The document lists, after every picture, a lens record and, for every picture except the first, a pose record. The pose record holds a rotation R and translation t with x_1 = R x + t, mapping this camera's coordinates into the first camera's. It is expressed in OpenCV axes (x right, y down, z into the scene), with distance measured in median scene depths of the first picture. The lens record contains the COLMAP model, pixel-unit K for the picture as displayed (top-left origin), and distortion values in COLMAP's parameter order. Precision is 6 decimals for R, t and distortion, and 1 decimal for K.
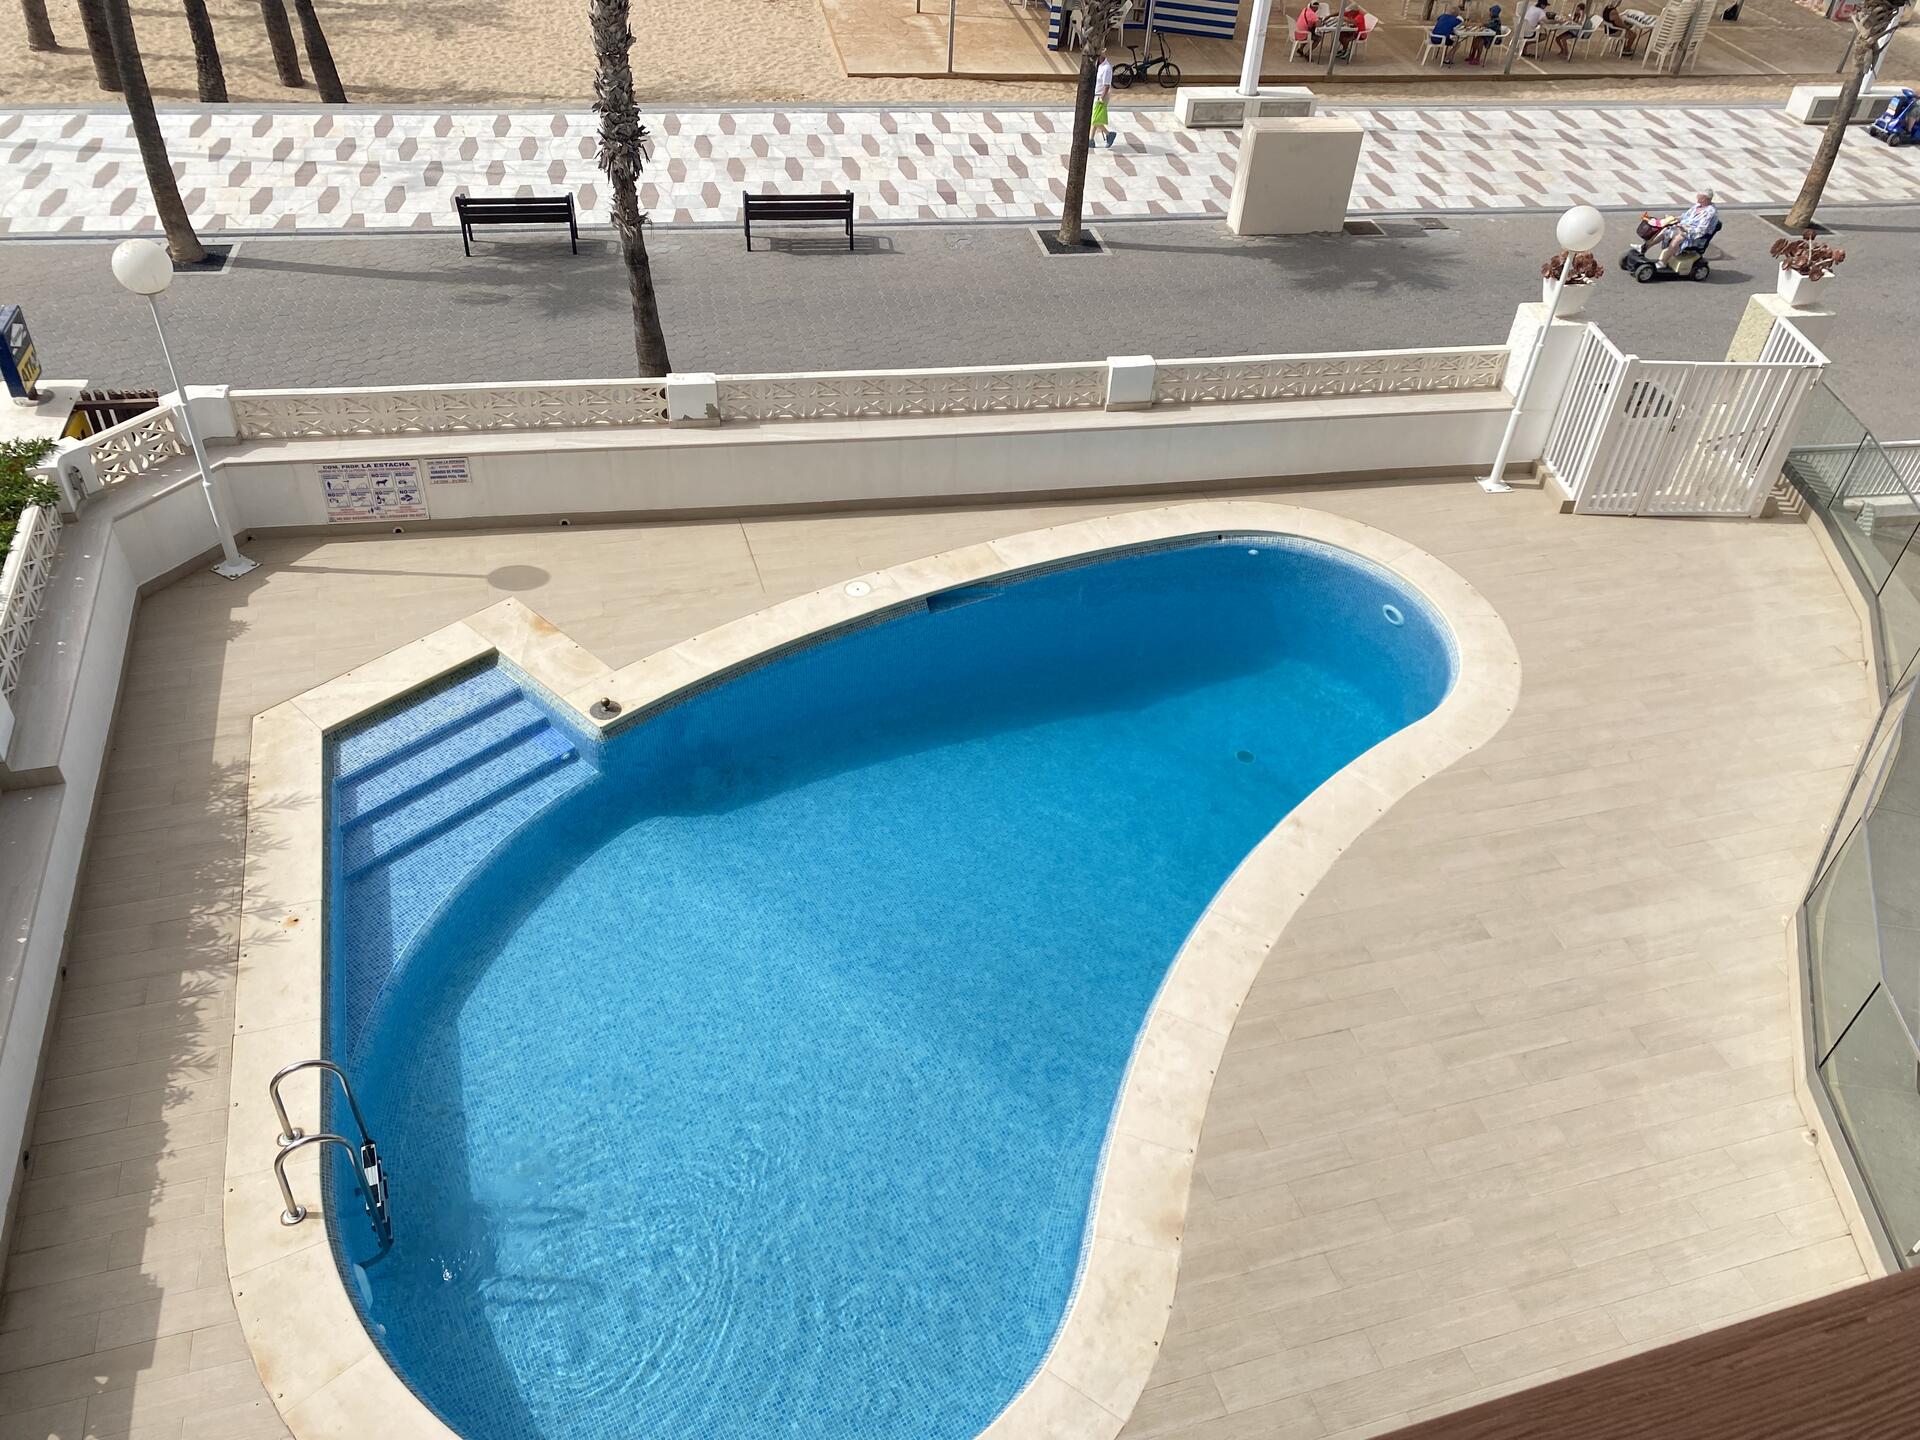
lens RADIAL K [[1480.6, 0, 952.6], [0, 1480.6, 710.5], [0, 0, 1]] dist [0.014845, -0.011077]
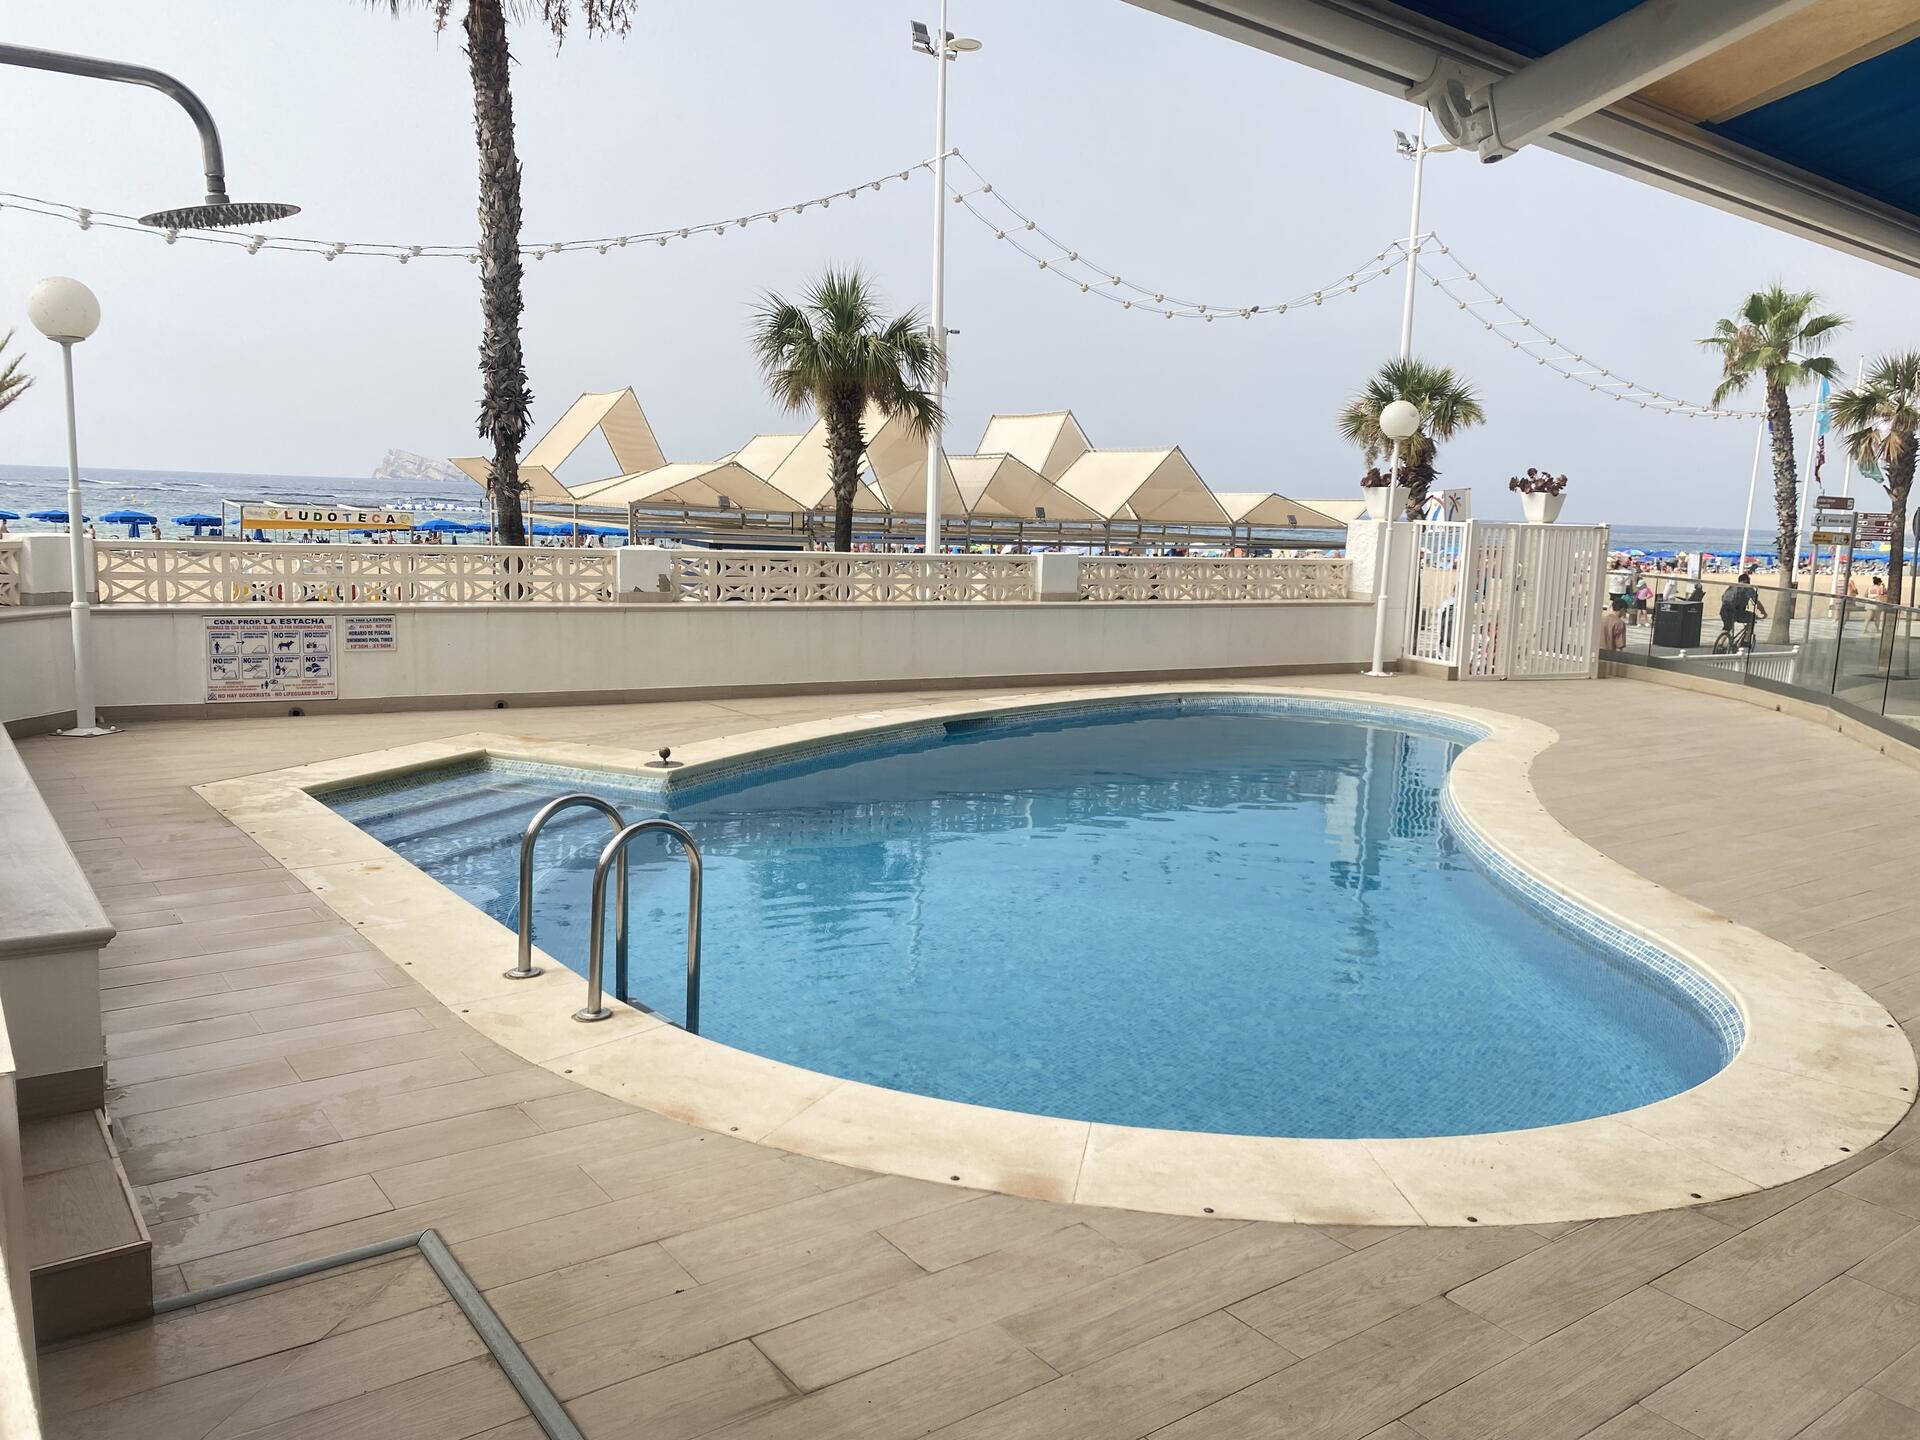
lens RADIAL K [[1480.6, 0, 952.6], [0, 1480.6, 710.5], [0, 0, 1]] dist [0.014845, -0.011077]
pose [[0.942400, -0.071665, 0.326720, -0.202324], [0.226650, 0.855167, -0.466175, 0.222861], [-0.245991, 0.513375, 0.822153, 0.169613]]
